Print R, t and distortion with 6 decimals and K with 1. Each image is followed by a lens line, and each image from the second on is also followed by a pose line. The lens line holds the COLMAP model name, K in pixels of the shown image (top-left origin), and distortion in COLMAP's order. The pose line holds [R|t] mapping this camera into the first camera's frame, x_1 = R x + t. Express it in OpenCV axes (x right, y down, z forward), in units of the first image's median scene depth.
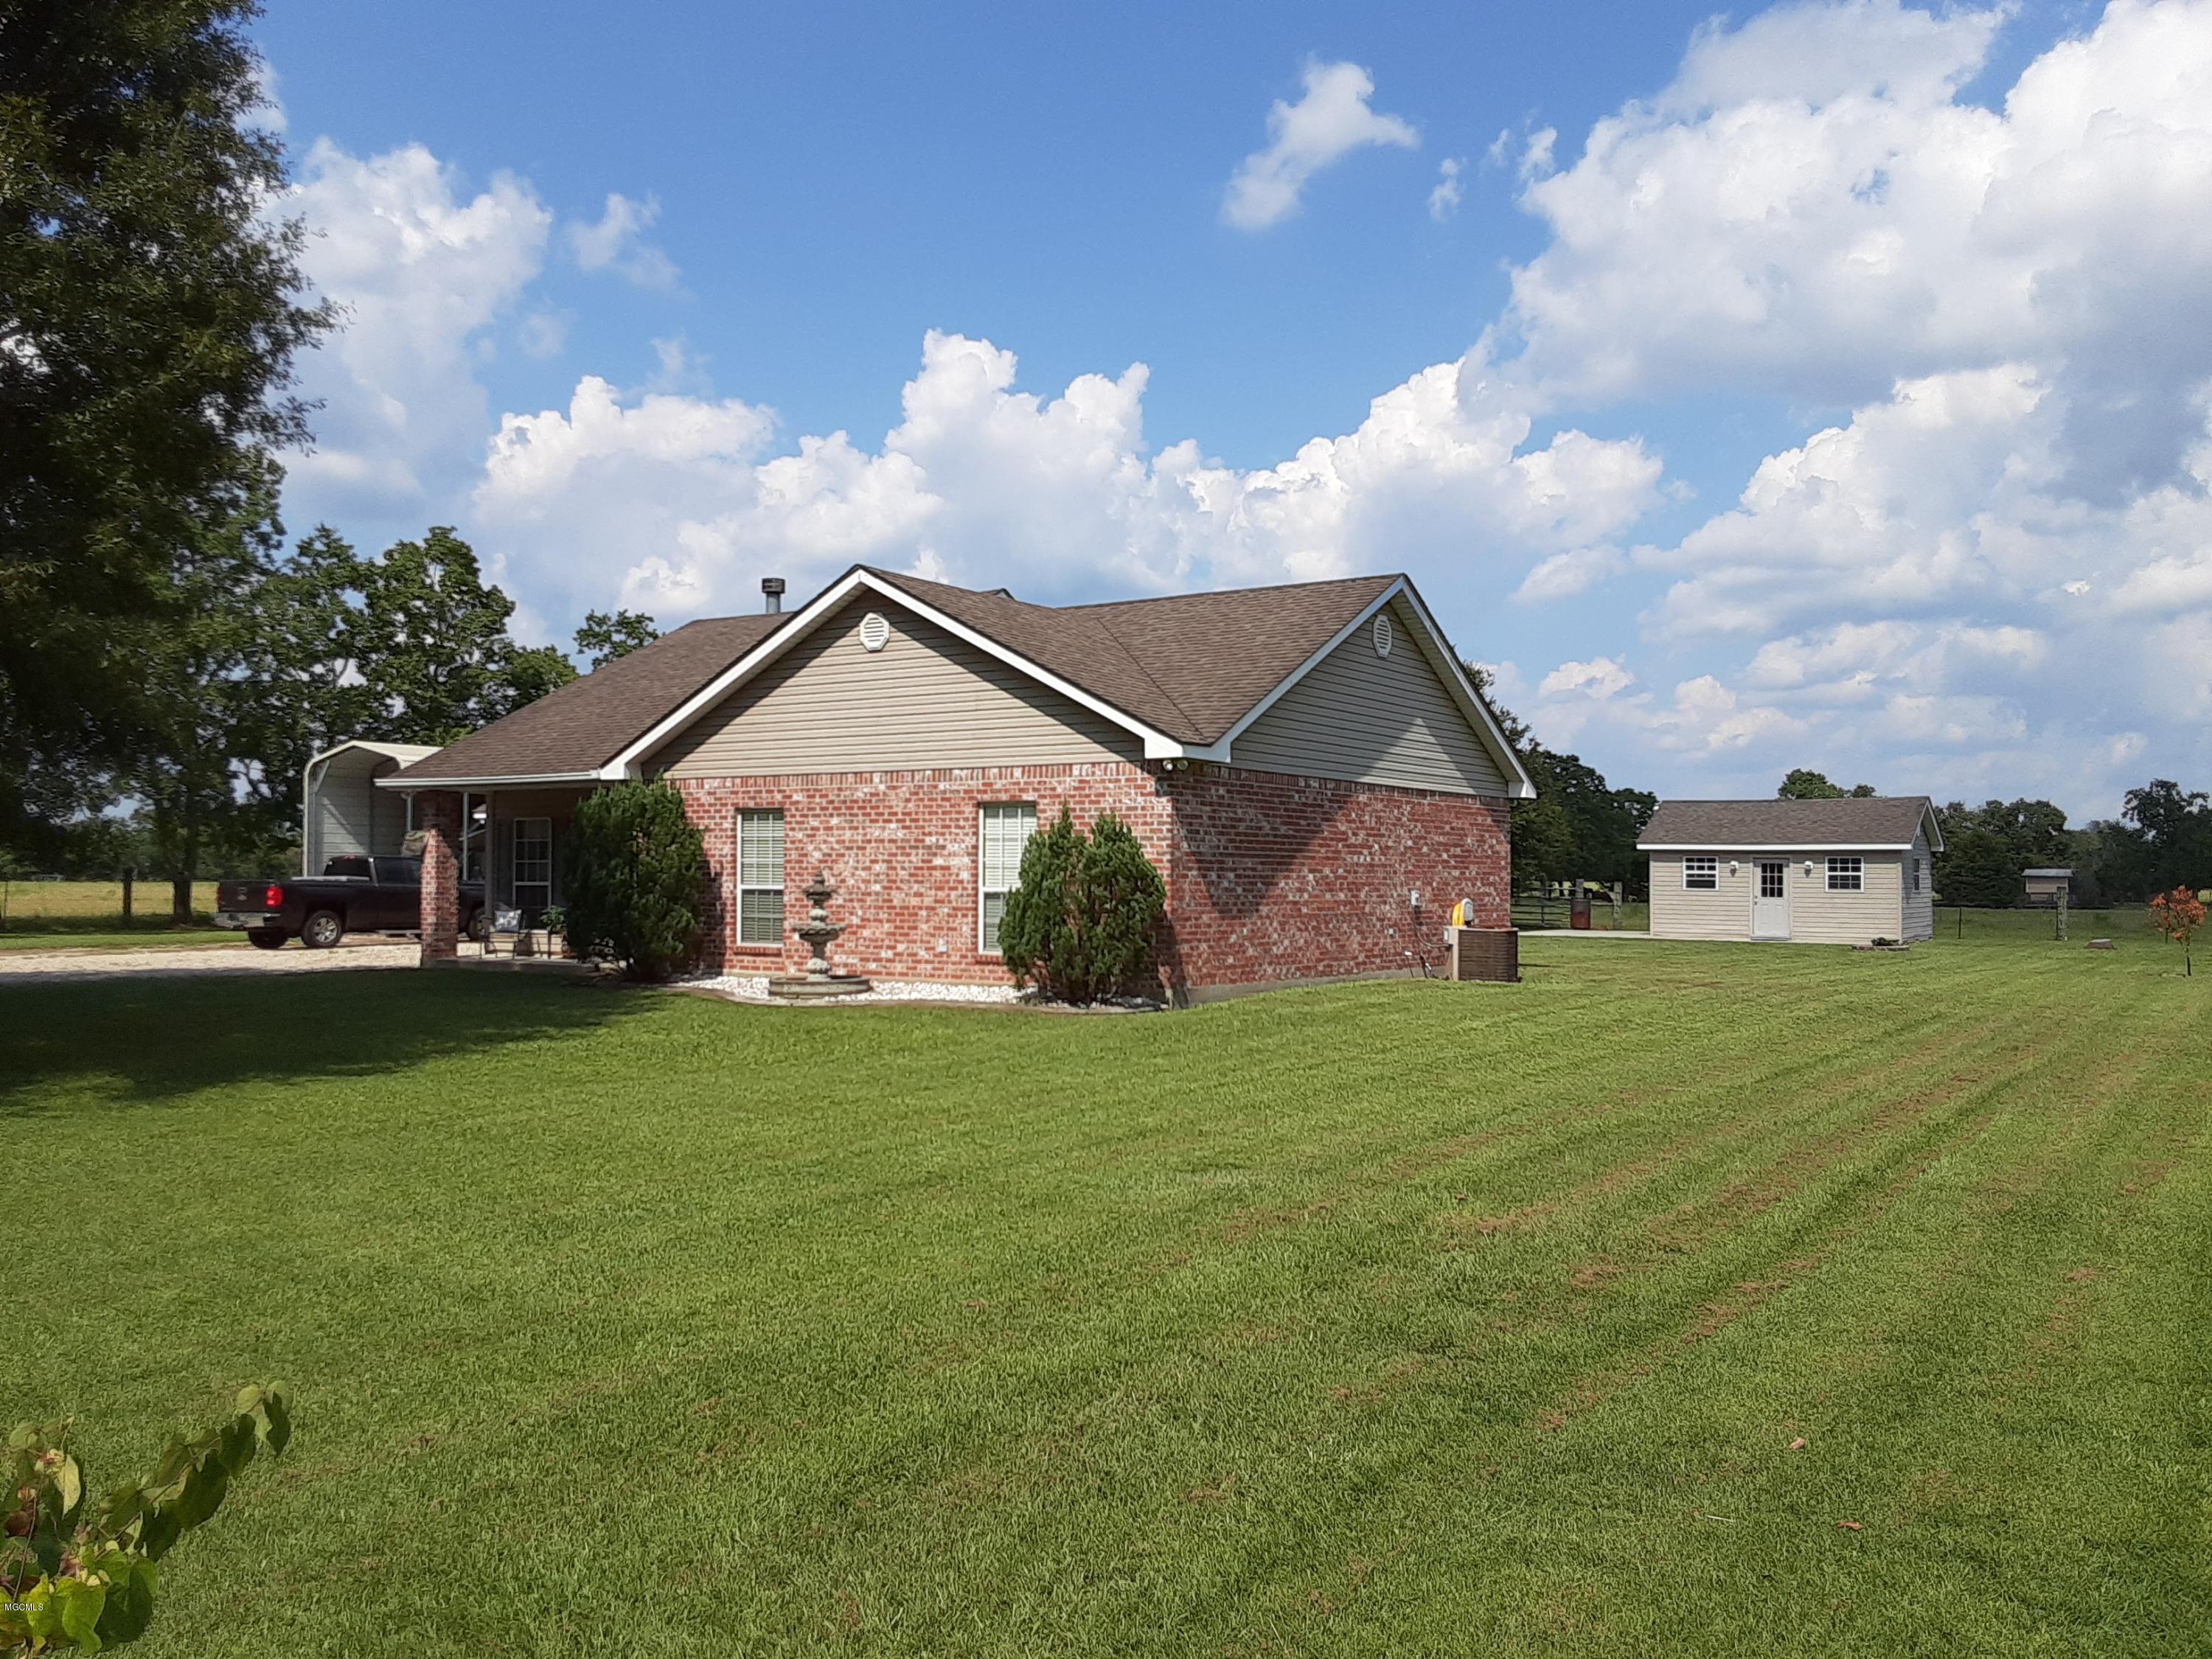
lens RADIAL K [[1799.6, 0, 1106.0], [0, 1799.6, 829.5], [0, 0, 1]] dist [0.032740, -0.005456]
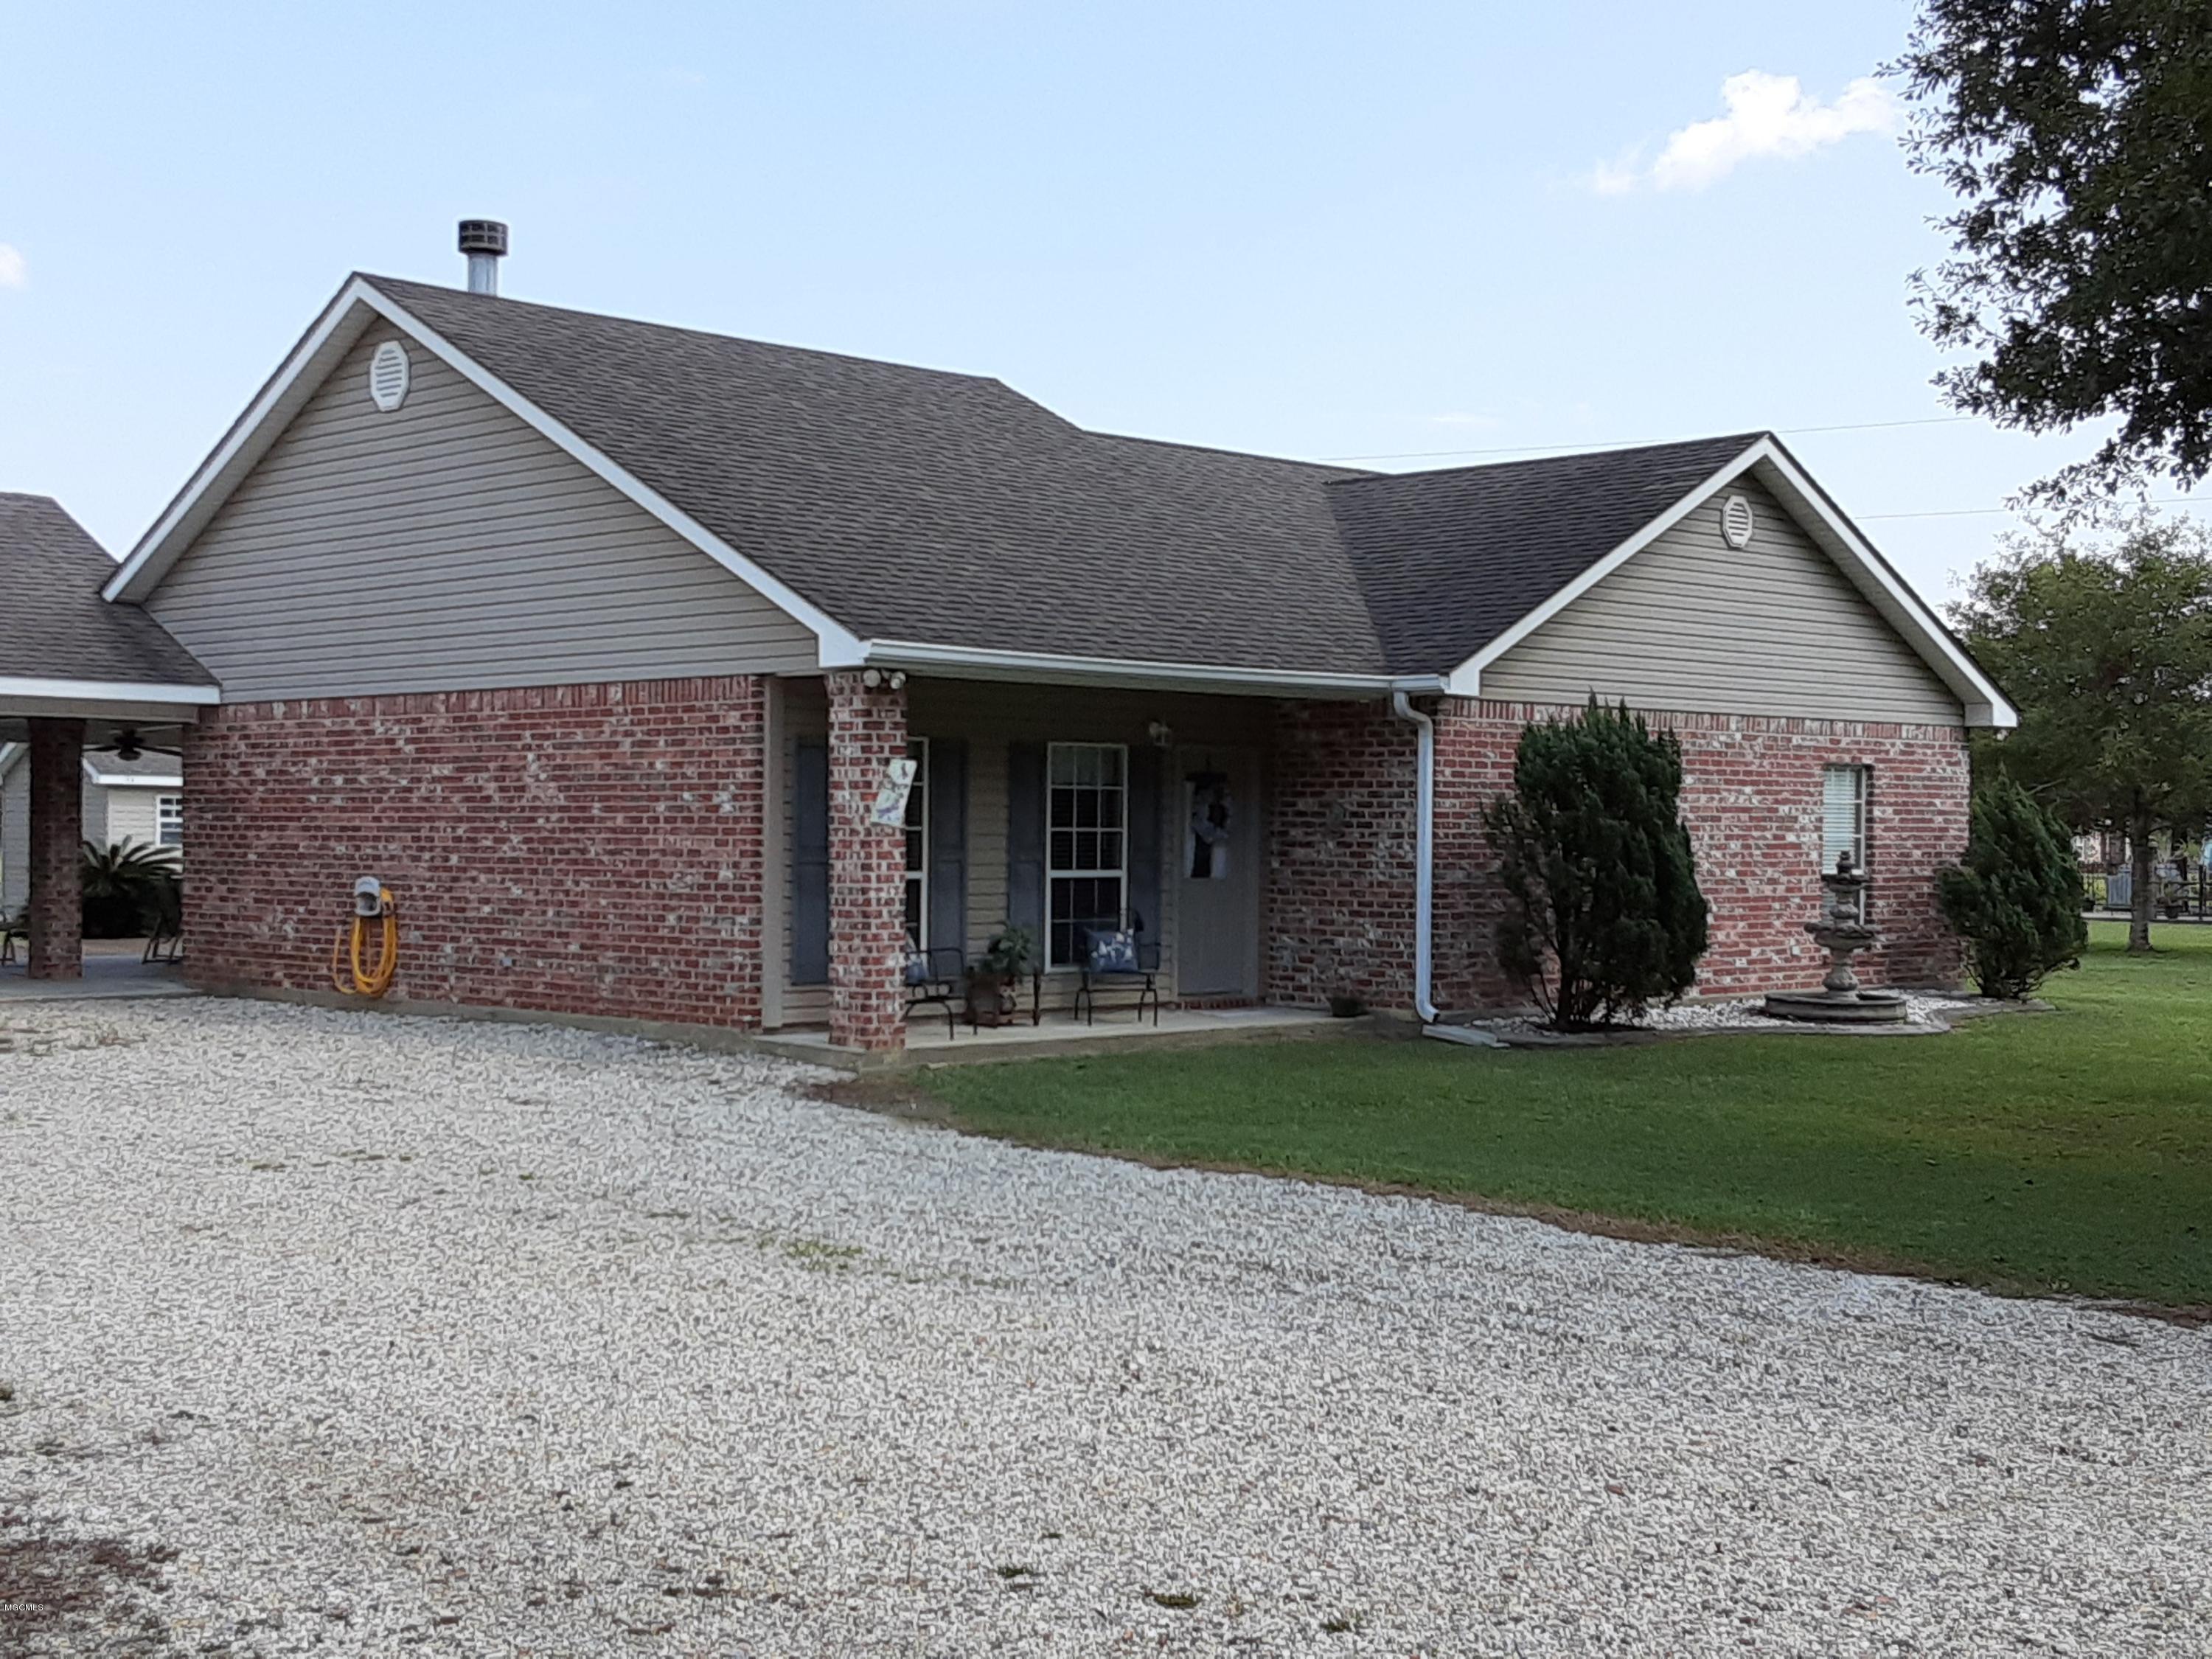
lens RADIAL K [[2872.8, 0, 1106.0], [0, 2872.8, 829.5], [0, 0, 1]] dist [0.095796, 0.007777]
pose [[0.234724, -0.003799, 0.972055, -1.339009], [-0.032600, 0.999399, 0.011778, 0.008998], [-0.971515, -0.034453, 0.234459, 0.977630]]
